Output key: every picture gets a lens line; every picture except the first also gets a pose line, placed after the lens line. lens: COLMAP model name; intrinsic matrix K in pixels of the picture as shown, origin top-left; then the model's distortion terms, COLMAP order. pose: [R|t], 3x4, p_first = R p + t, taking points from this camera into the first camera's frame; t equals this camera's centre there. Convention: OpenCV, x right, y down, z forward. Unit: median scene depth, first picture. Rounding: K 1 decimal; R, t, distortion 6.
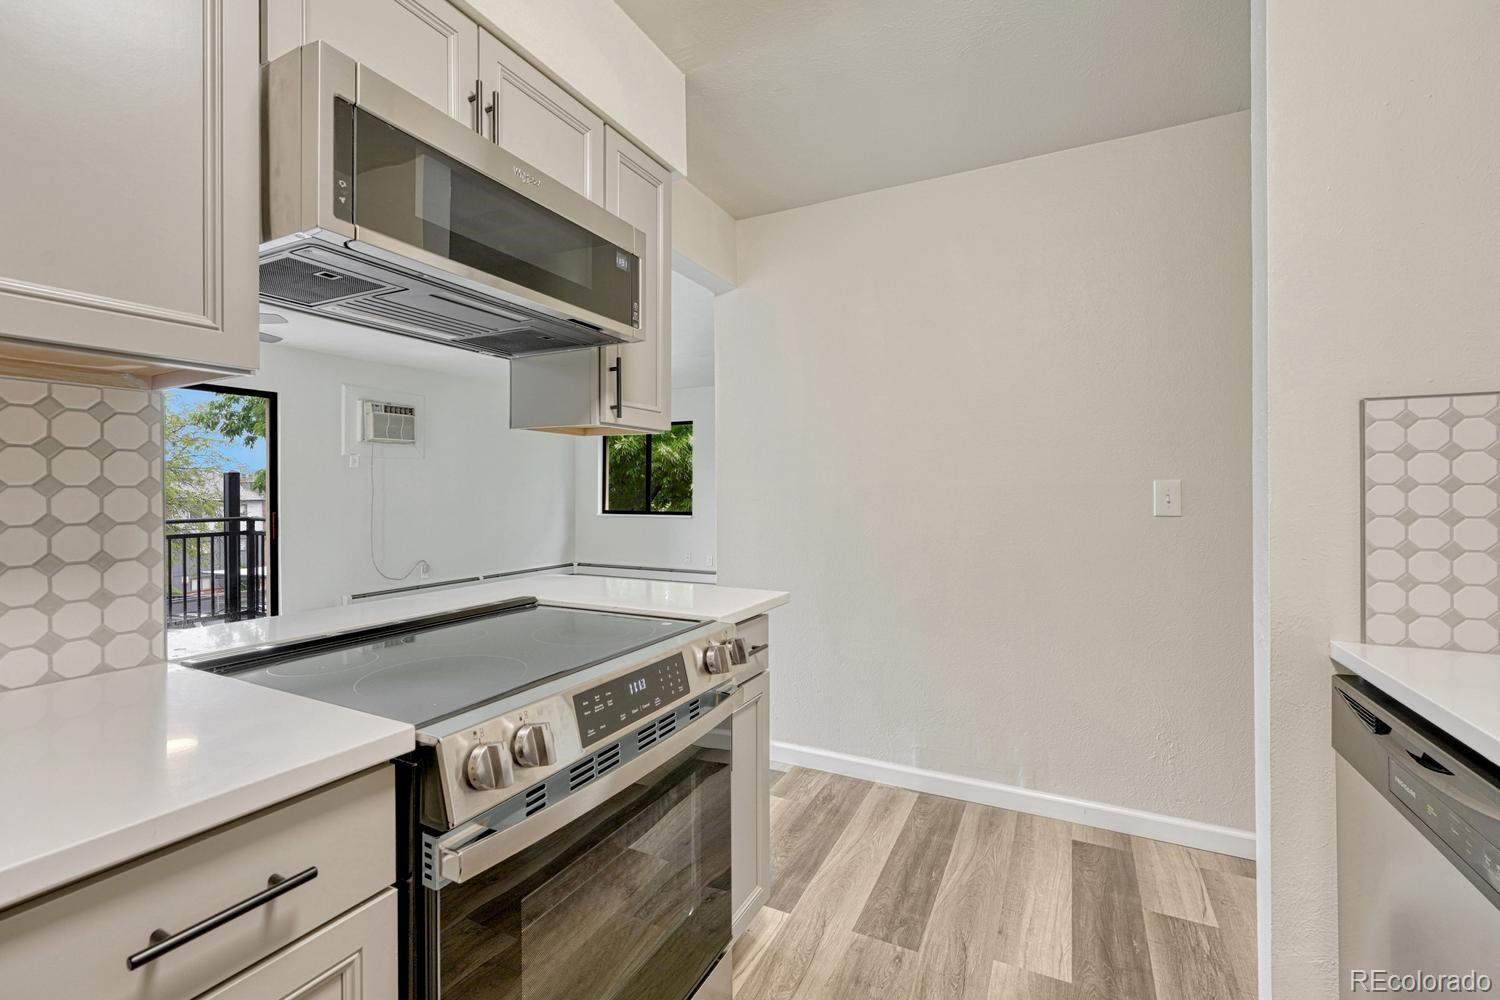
lens RADIAL K [[645.2, 0, 745.6], [0, 645.2, 491.4], [0, 0, 1]] dist [0.002632, -0.000102]
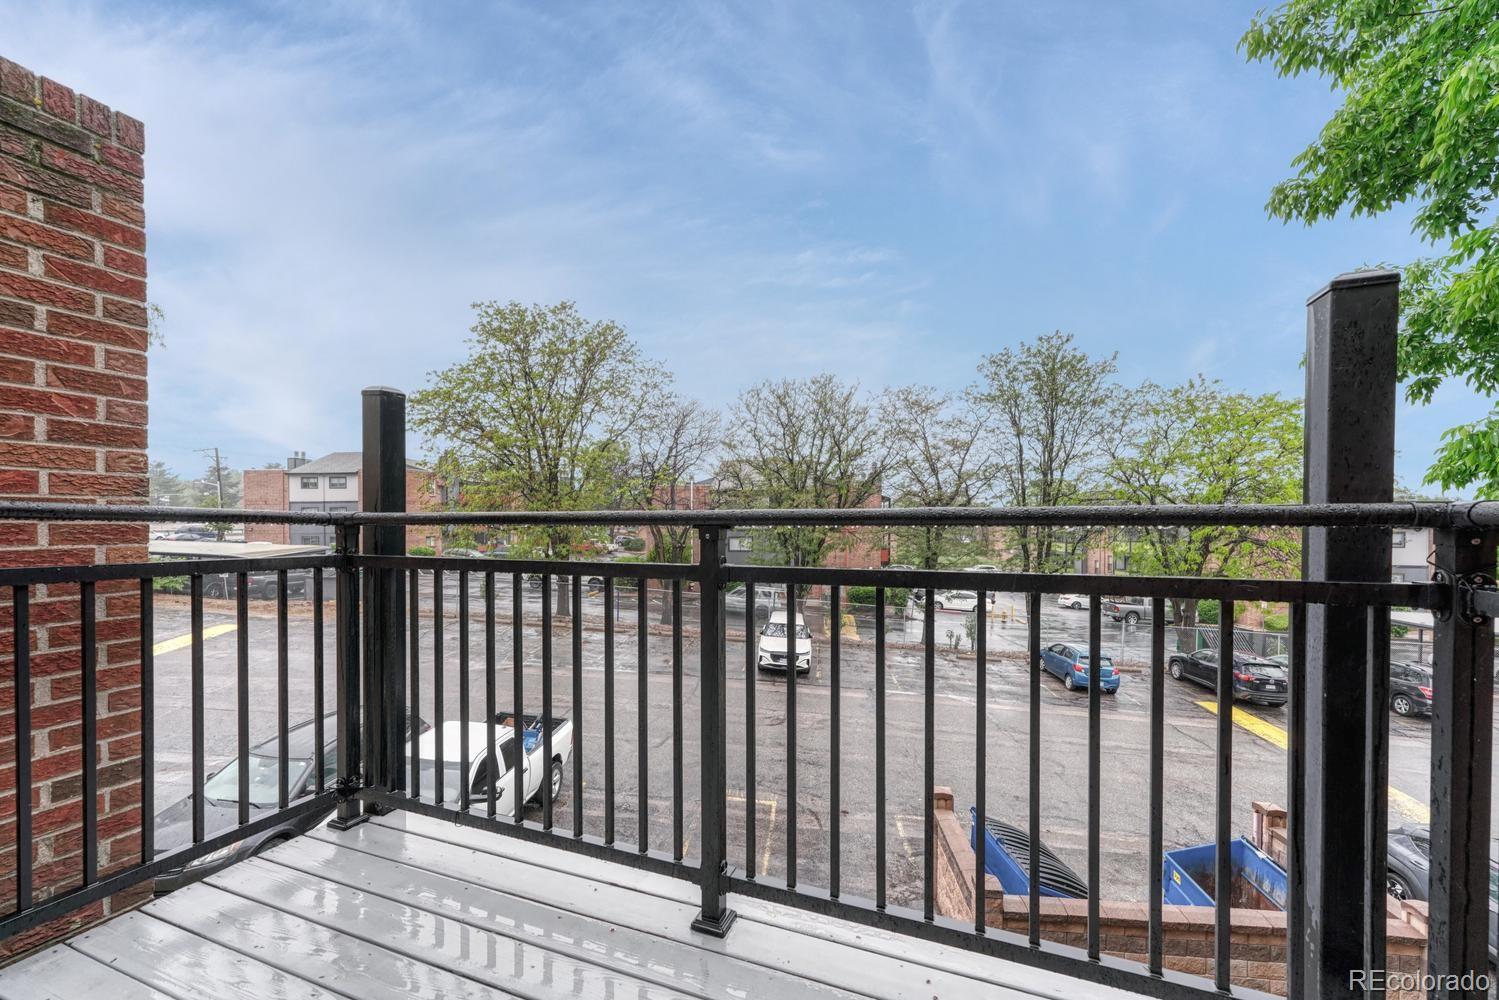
lens RADIAL K [[602.1, 0, 749.4], [0, 602.1, 531.7], [0, 0, 1]] dist [0.001399, 0.000091]
pose [[0.090566, 0.024504, -0.995589, -2.126060], [-0.004050, 0.999698, 0.024236, 0.148425], [0.995882, 0.001838, 0.090638, 2.713785]]
